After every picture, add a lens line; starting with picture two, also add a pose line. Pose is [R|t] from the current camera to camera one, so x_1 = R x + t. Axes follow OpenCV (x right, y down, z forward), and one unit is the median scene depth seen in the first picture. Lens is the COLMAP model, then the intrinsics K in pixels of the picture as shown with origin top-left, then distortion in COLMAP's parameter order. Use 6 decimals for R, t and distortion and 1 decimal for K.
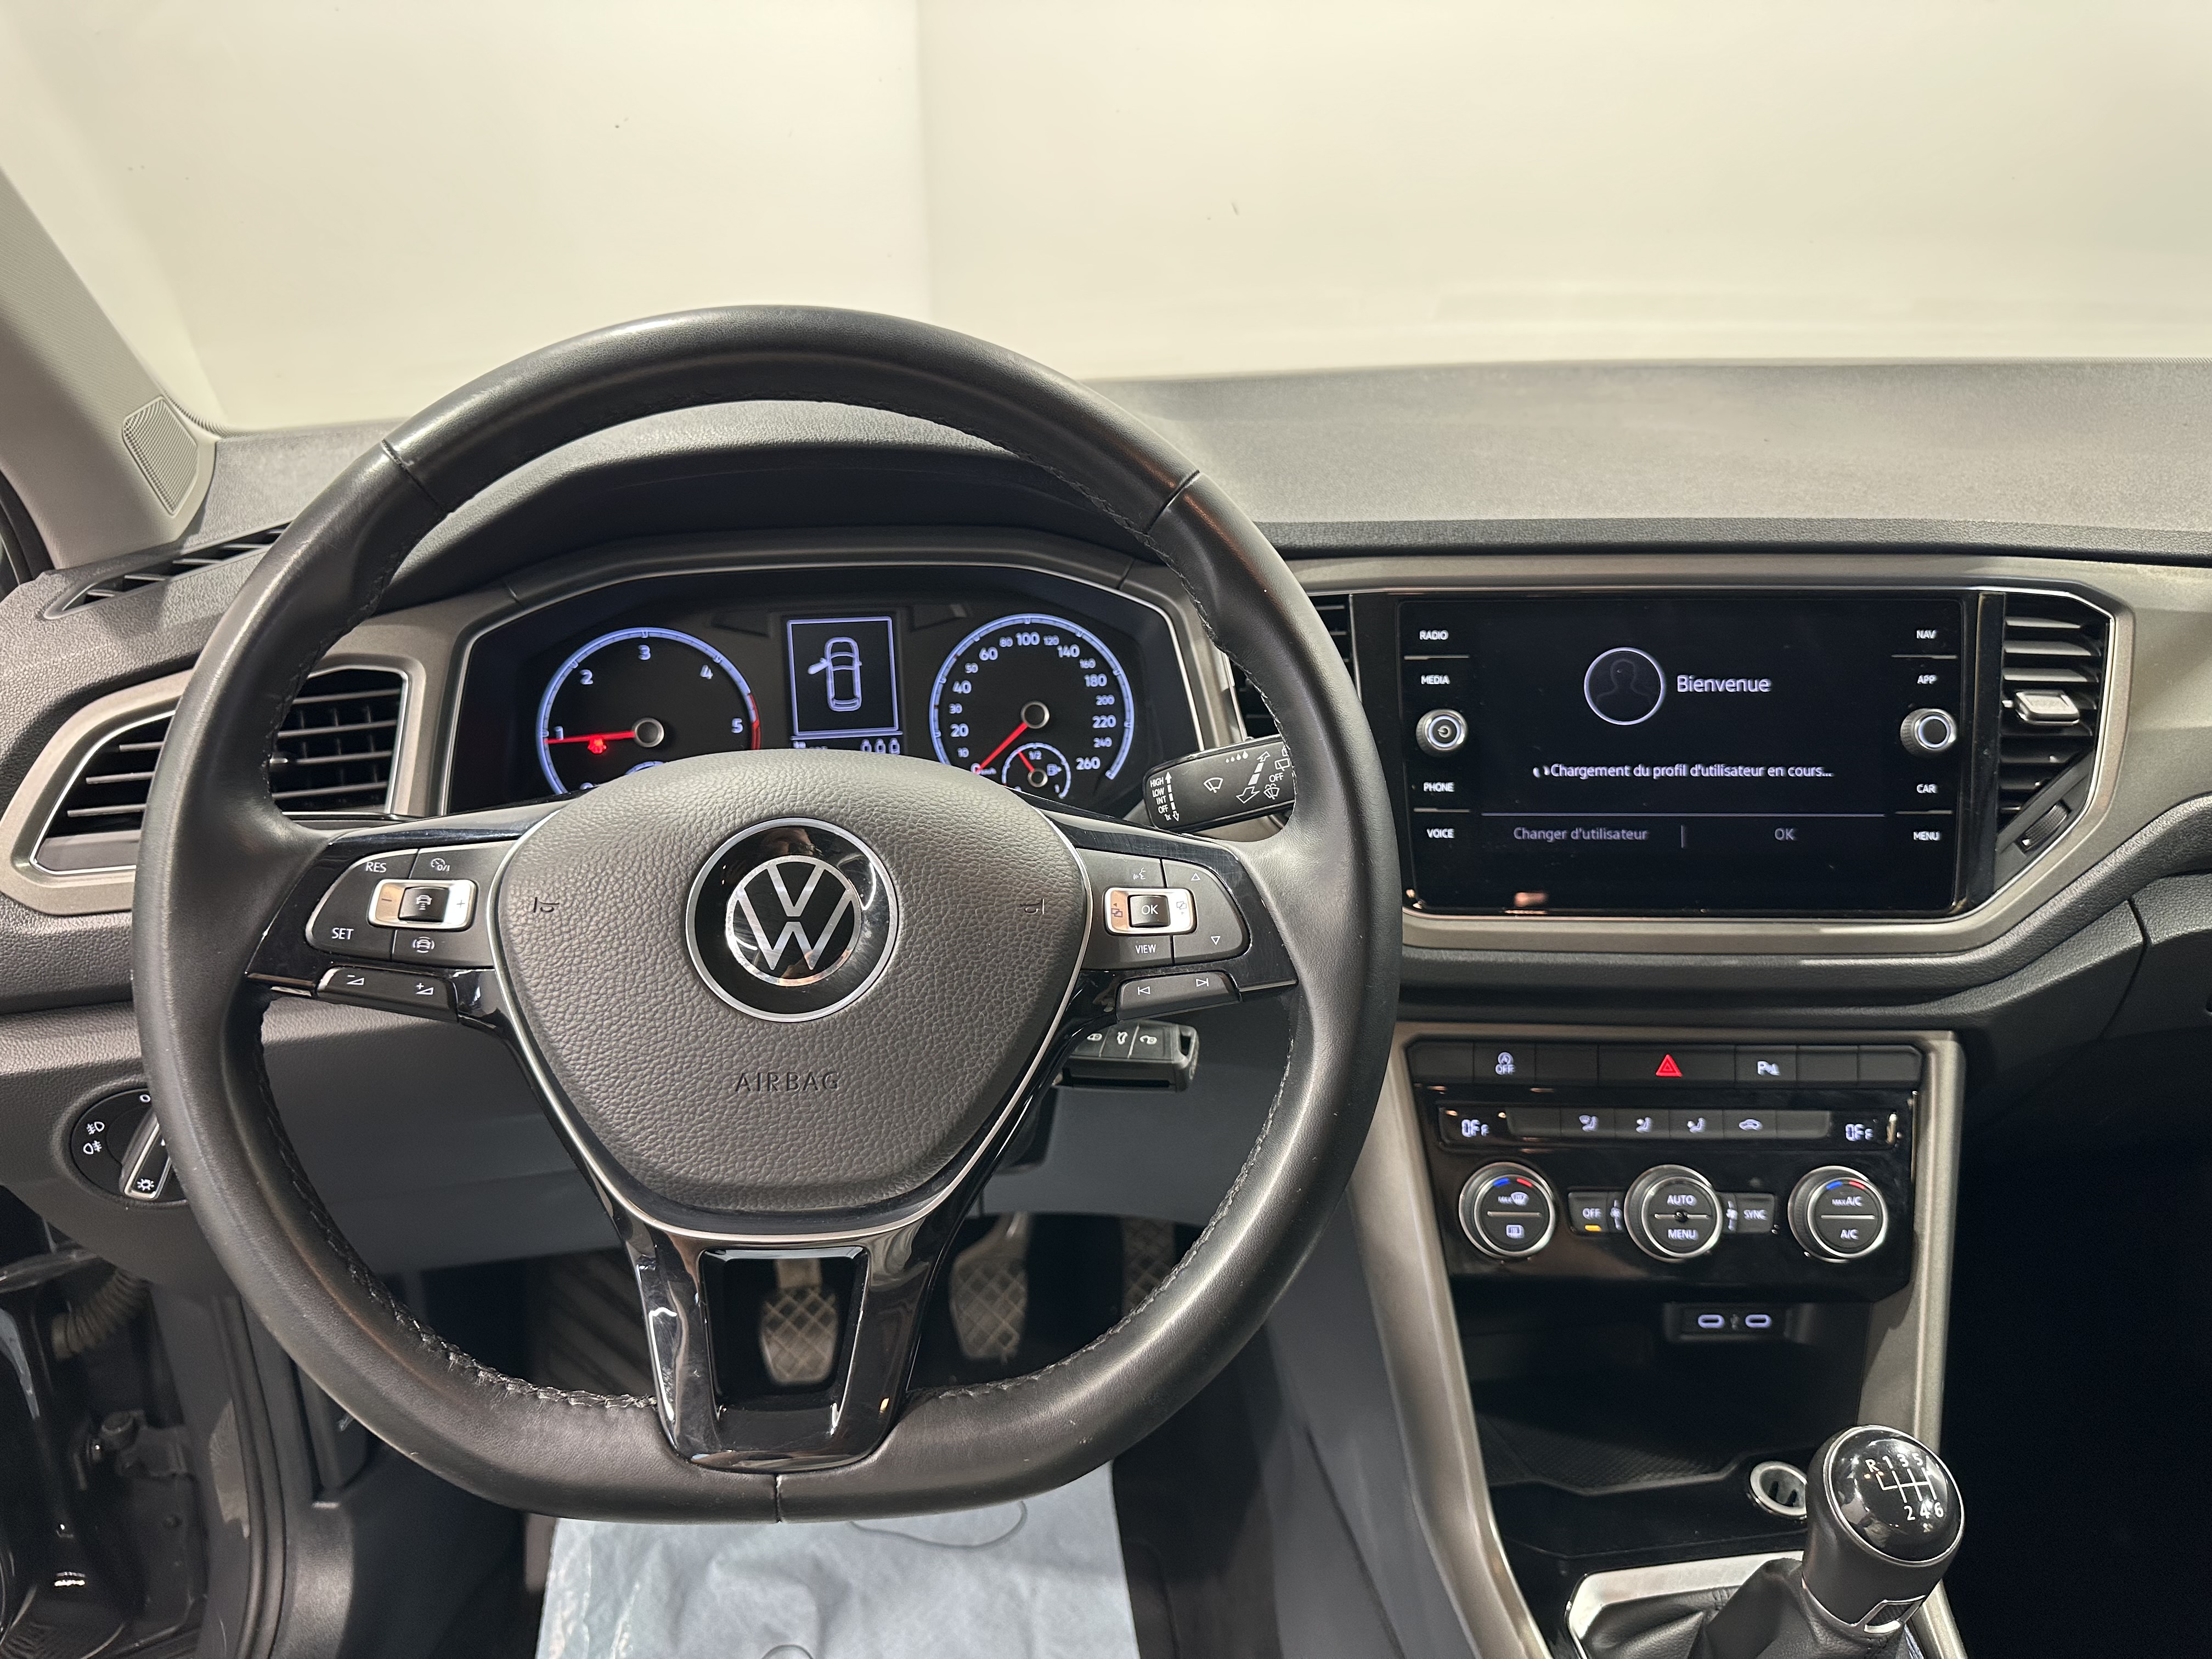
lens RADIAL K [[1560.4, 0, 1080.1], [0, 1560.4, 839.7], [0, 0, 1]] dist [0.033461, -0.085646]
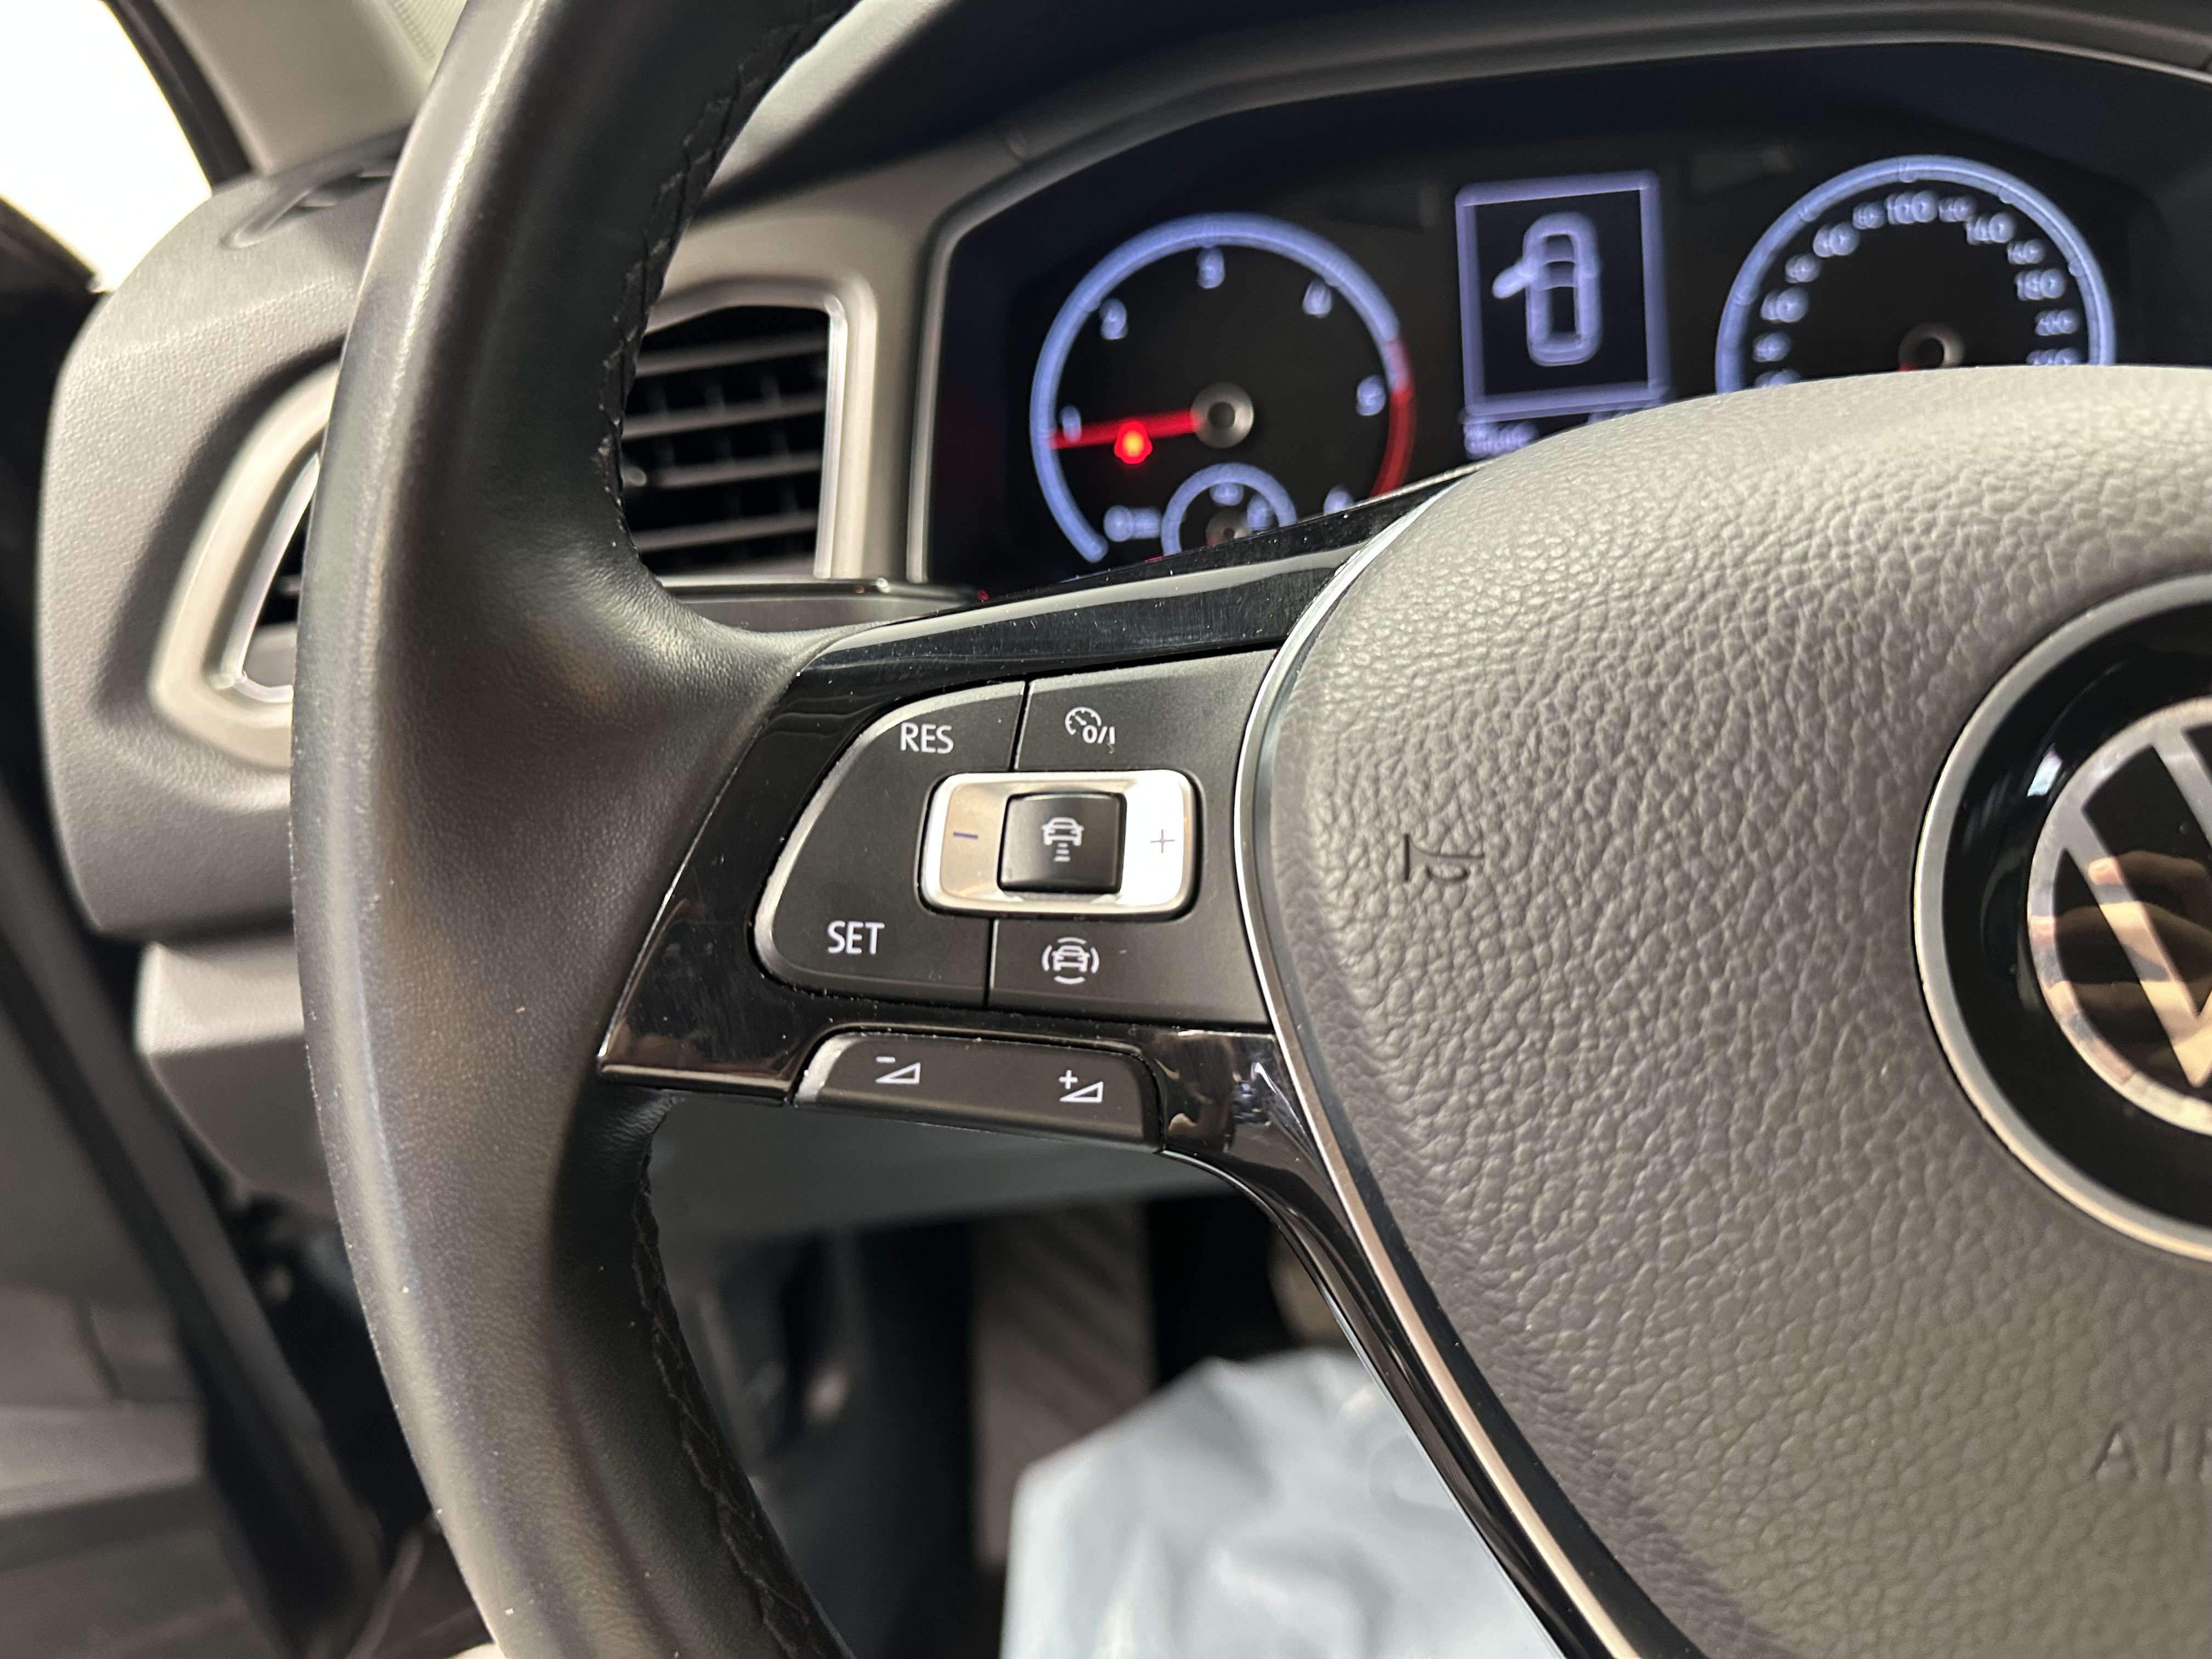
lens RADIAL K [[1651.4, 0, 1107.5], [0, 1651.4, 863.6], [0, 0, 1]] dist [0.053998, -0.138222]
pose [[0.981140, 0.009754, -0.193055, -0.215205], [0.023126, 0.985630, 0.167328, -0.010187], [0.191913, -0.168637, 0.966815, 0.410122]]
